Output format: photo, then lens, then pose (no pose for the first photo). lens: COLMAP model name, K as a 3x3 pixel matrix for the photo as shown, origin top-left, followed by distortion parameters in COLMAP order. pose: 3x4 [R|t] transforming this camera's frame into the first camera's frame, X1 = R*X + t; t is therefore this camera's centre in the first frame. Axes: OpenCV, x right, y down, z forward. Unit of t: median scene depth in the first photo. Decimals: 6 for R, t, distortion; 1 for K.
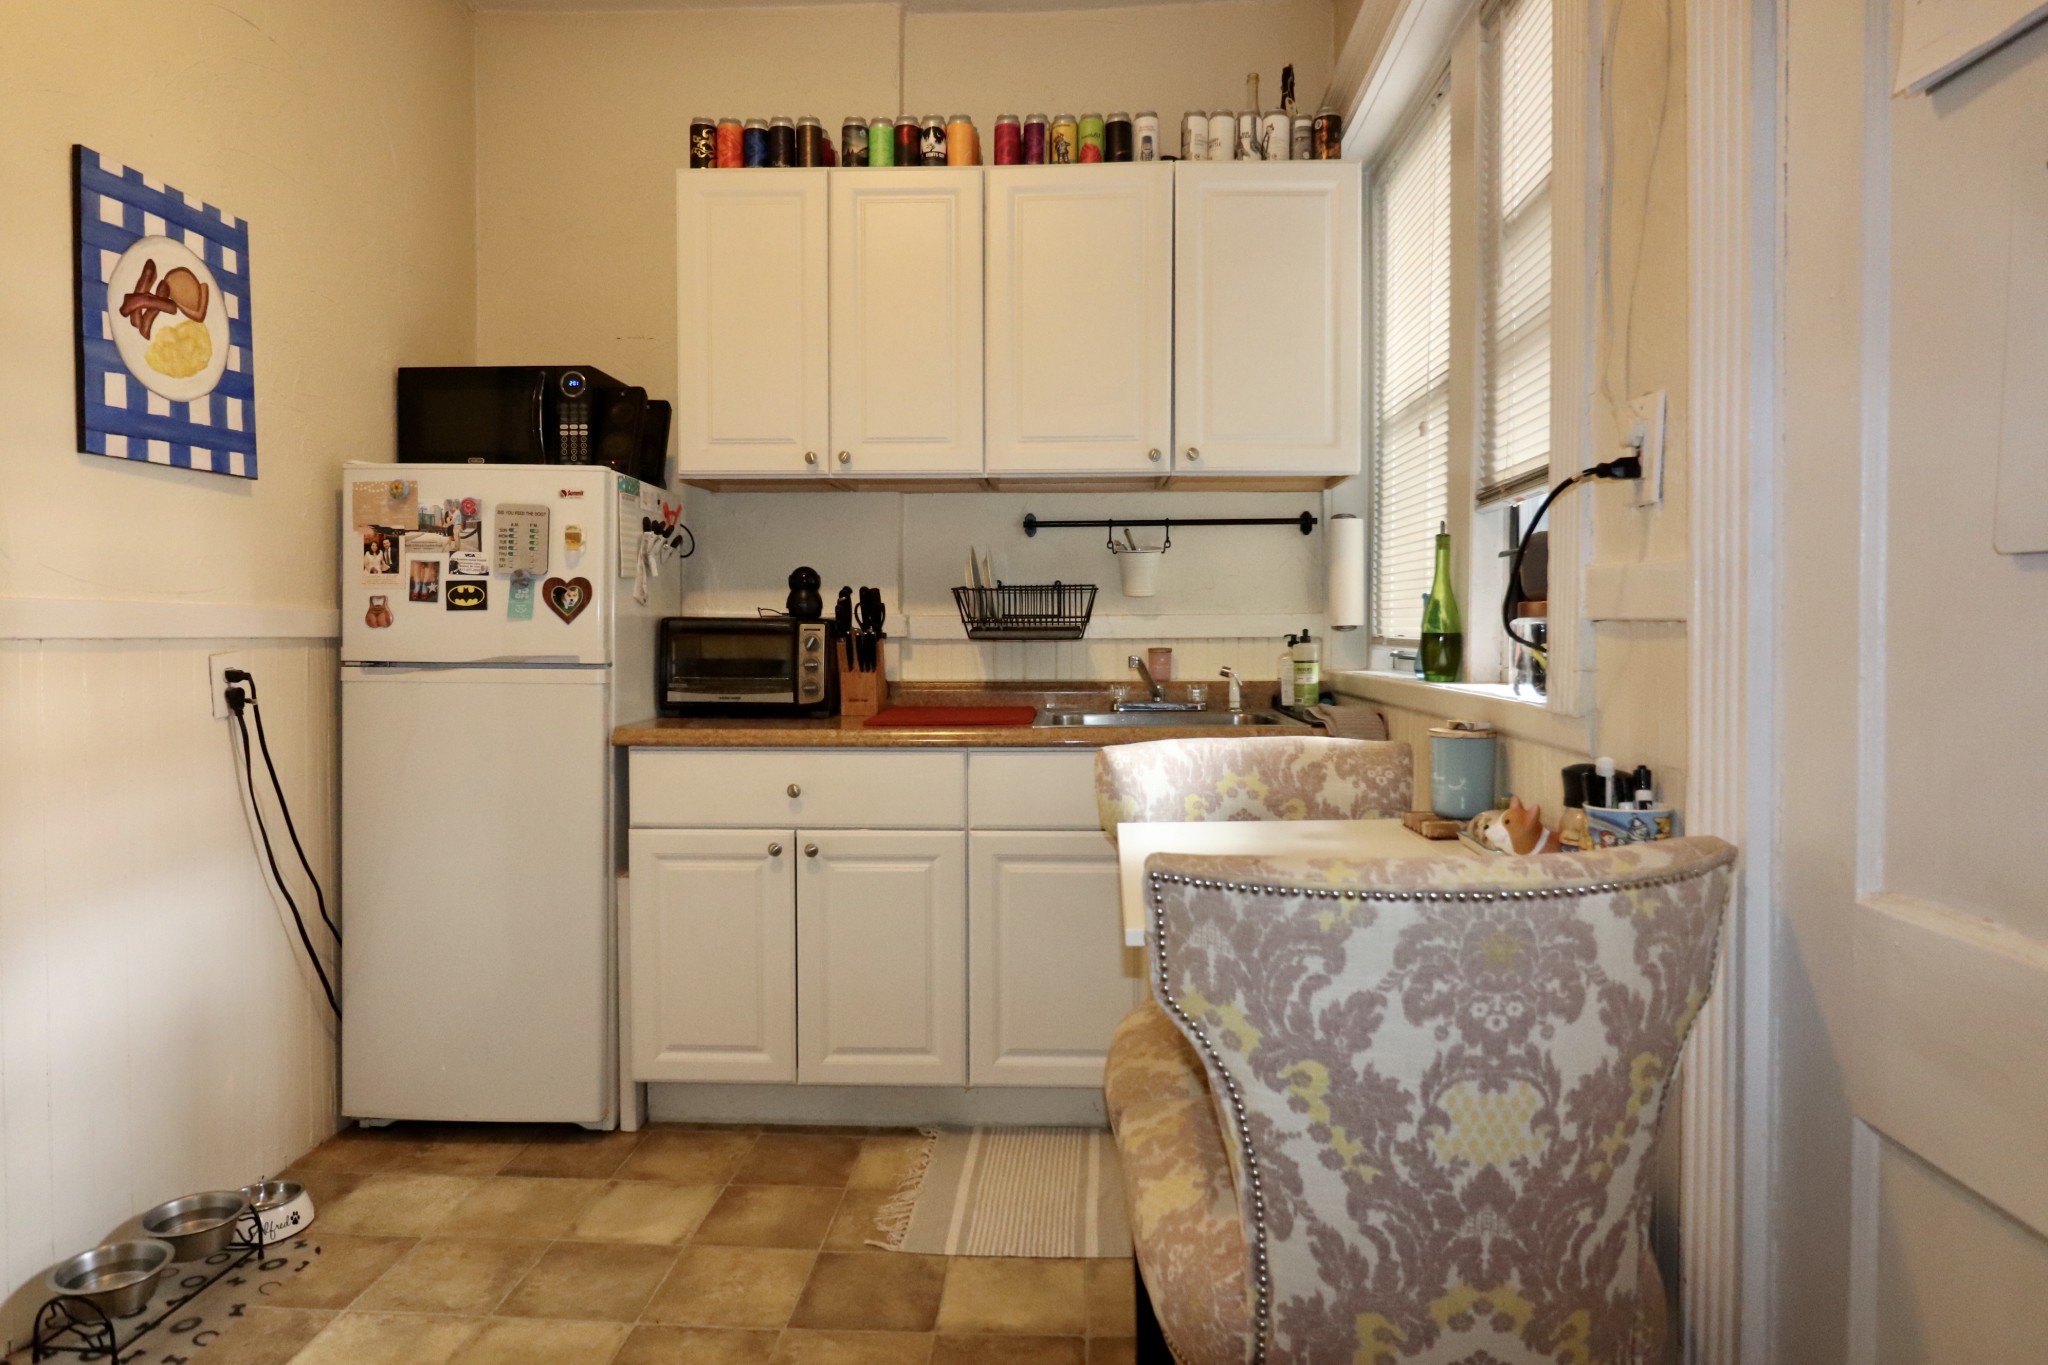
lens RADIAL K [[1201.8, 0, 1031.0], [0, 1201.8, 664.3], [0, 0, 1]] dist [0.001361, 0.000283]
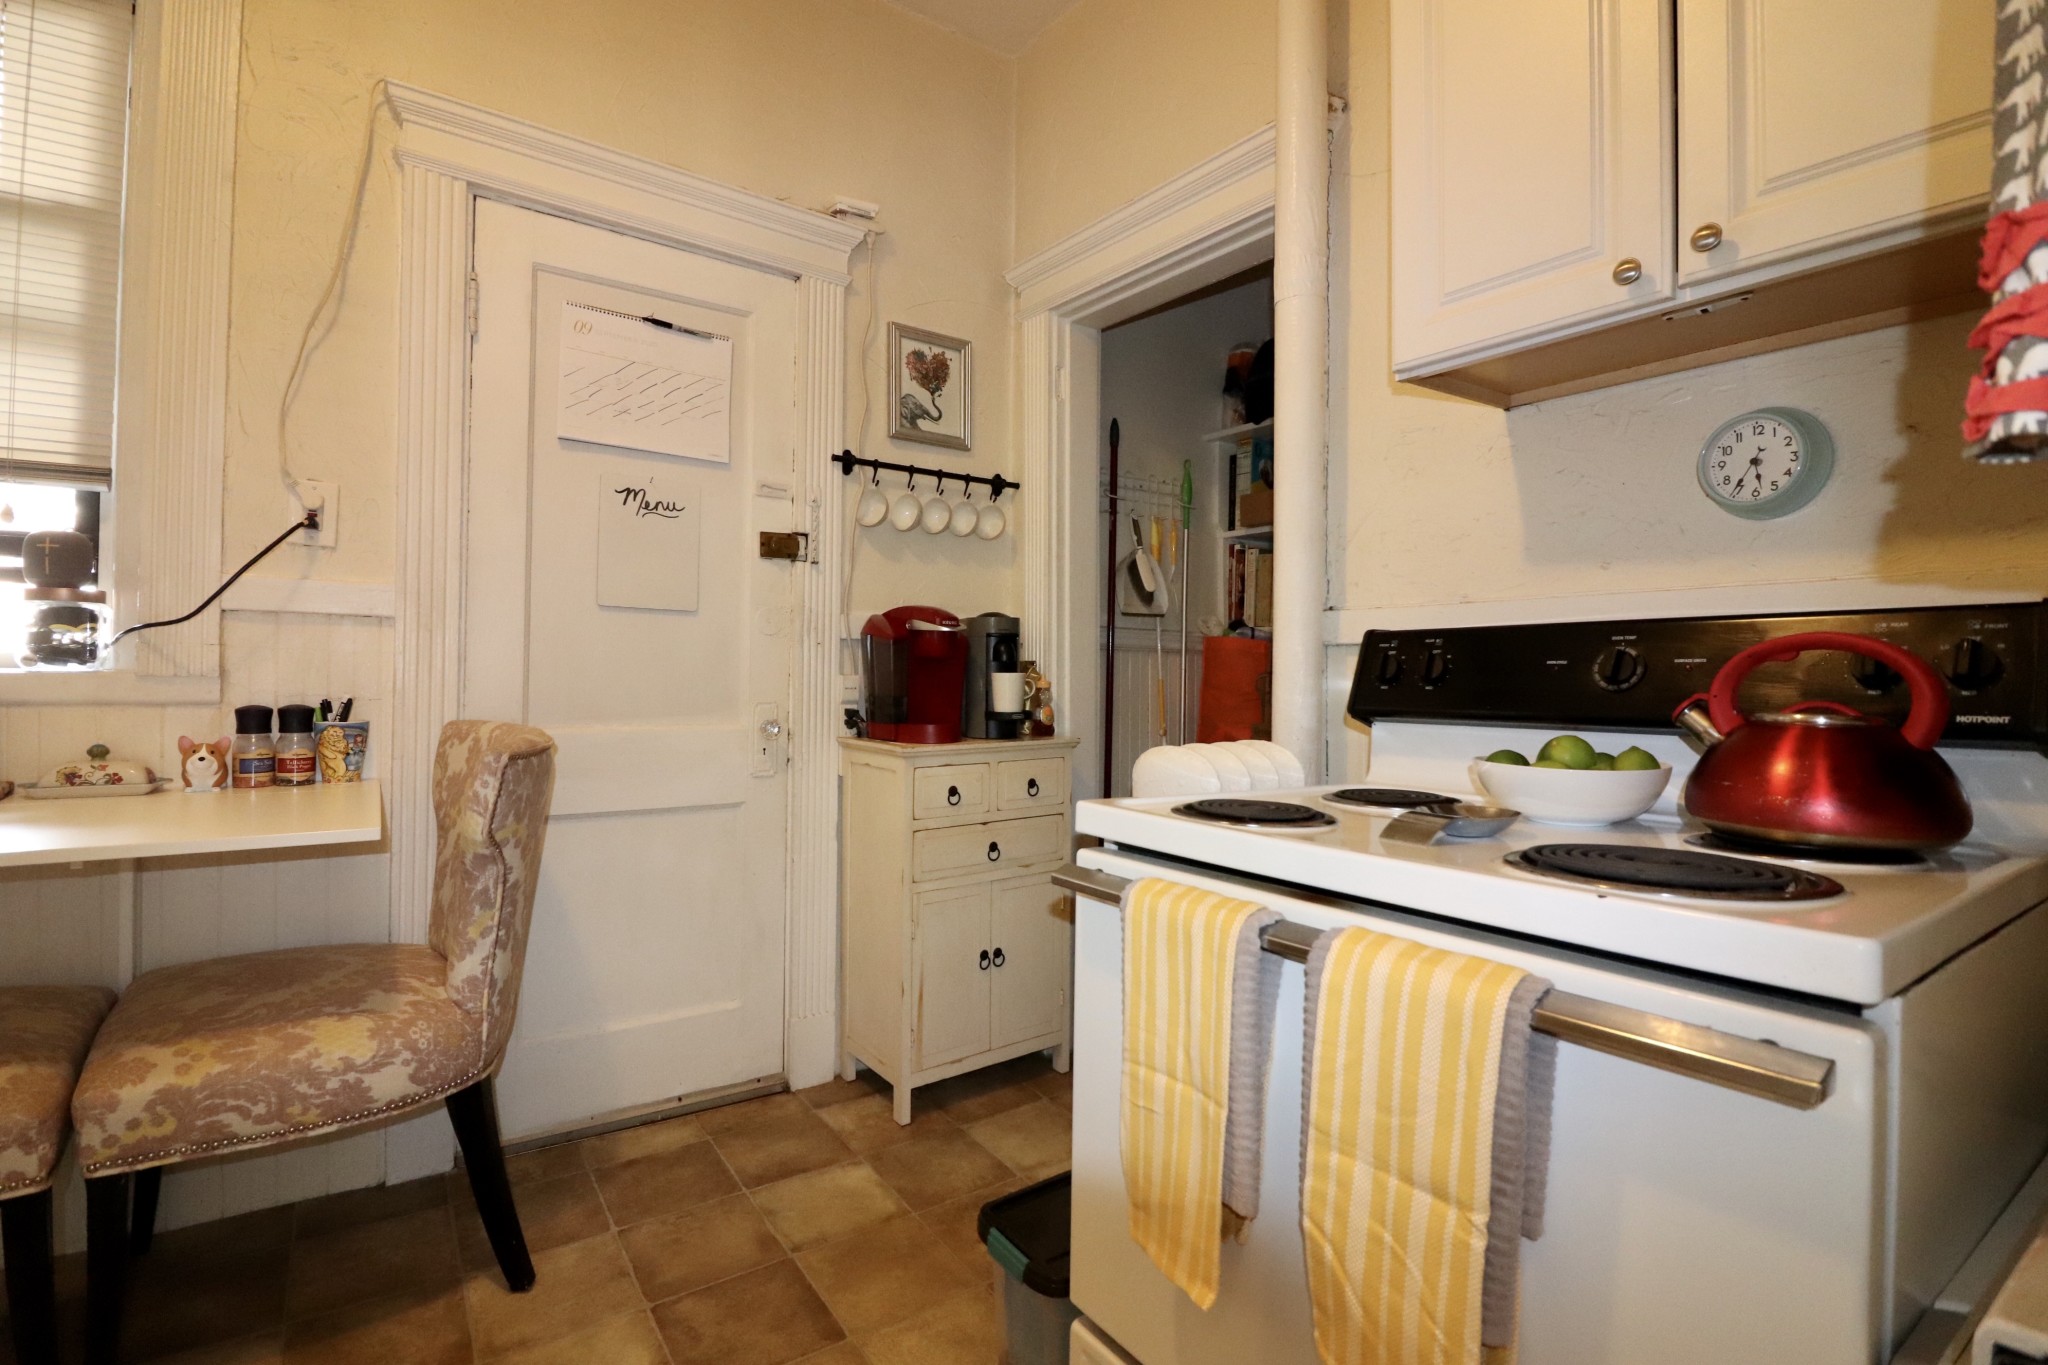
lens RADIAL K [[959.1, 0, 1019.5], [0, 959.1, 669.2], [0, 0, 1]] dist [-0.000068, -0.011206]
pose [[-0.605486, -0.004638, 0.795843, -0.604642], [0.008635, 0.999886, 0.012397, 0.017440], [-0.795809, 0.014378, -0.605377, 0.536349]]
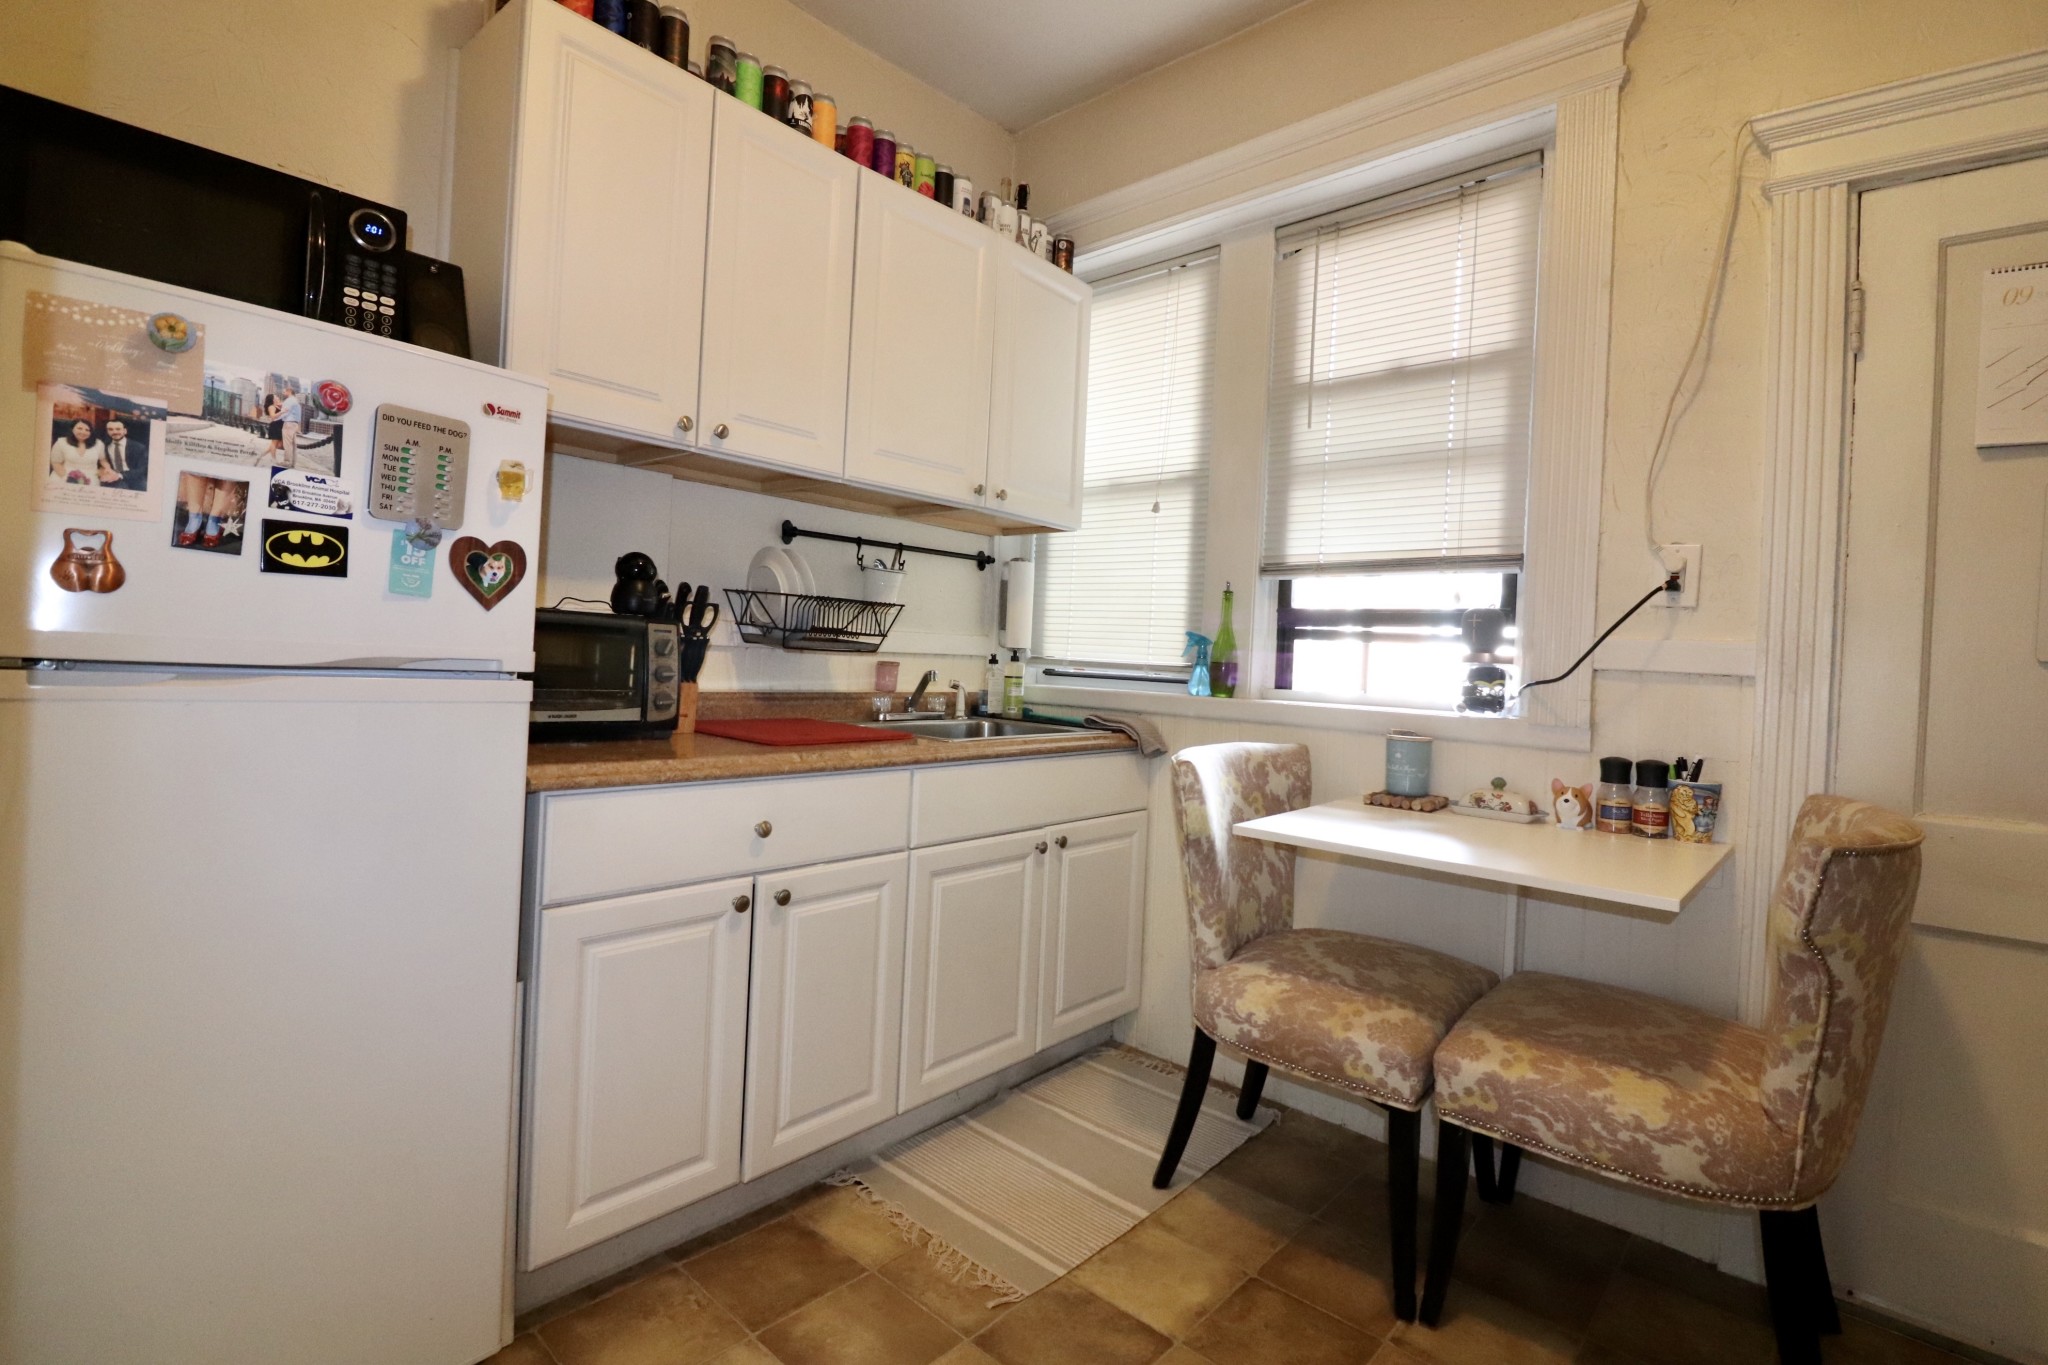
lens RADIAL K [[959.1, 0, 1019.5], [0, 959.1, 669.2], [0, 0, 1]] dist [-0.000068, -0.011206]
pose [[0.633424, 0.019689, 0.773554, -0.603375], [-0.024408, 0.999687, -0.005458, -0.005876], [-0.773420, -0.015424, 0.633706, 0.447649]]
